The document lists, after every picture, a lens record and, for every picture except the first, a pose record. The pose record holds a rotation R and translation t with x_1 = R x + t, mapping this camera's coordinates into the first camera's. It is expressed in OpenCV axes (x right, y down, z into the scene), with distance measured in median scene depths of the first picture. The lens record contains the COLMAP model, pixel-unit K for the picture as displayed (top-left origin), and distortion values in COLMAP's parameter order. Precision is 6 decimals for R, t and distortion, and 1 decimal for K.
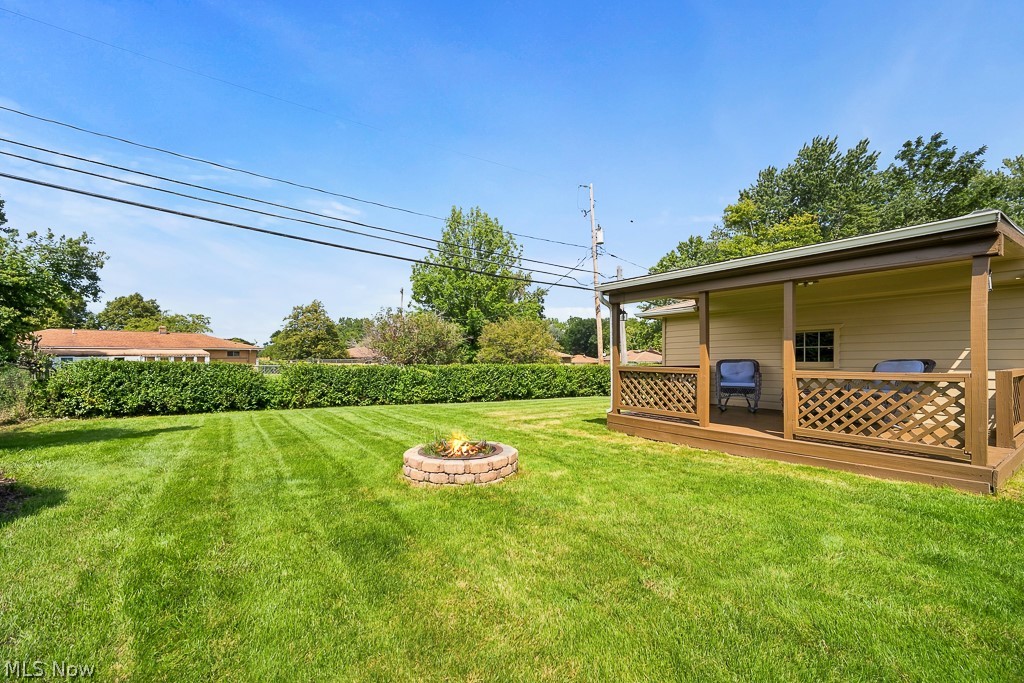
lens RADIAL K [[434.5, 0, 512.0], [0, 434.5, 341.5], [0, 0, 1]] dist [0.002354, 0.000219]
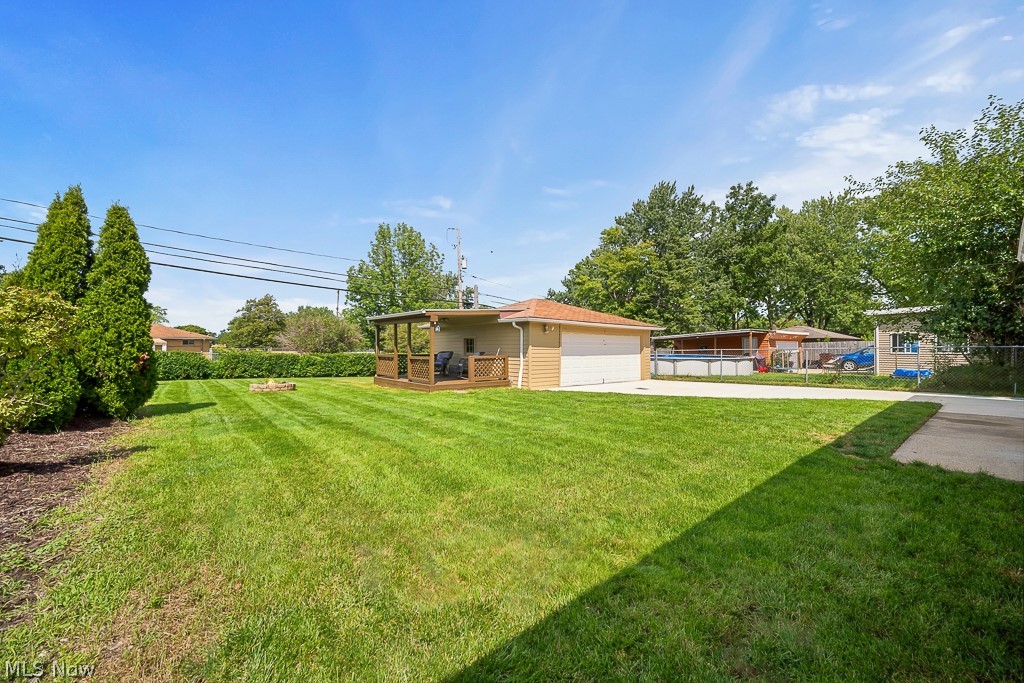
lens RADIAL K [[411.8, 0, 512.0], [0, 411.8, 341.5], [0, 0, 1]] dist [0.006795, 0.000225]
pose [[0.995606, 0.006931, 0.093388, 0.133466], [-0.009373, 0.999625, 0.025735, -0.012851], [-0.093174, -0.026498, 0.995297, -0.206688]]
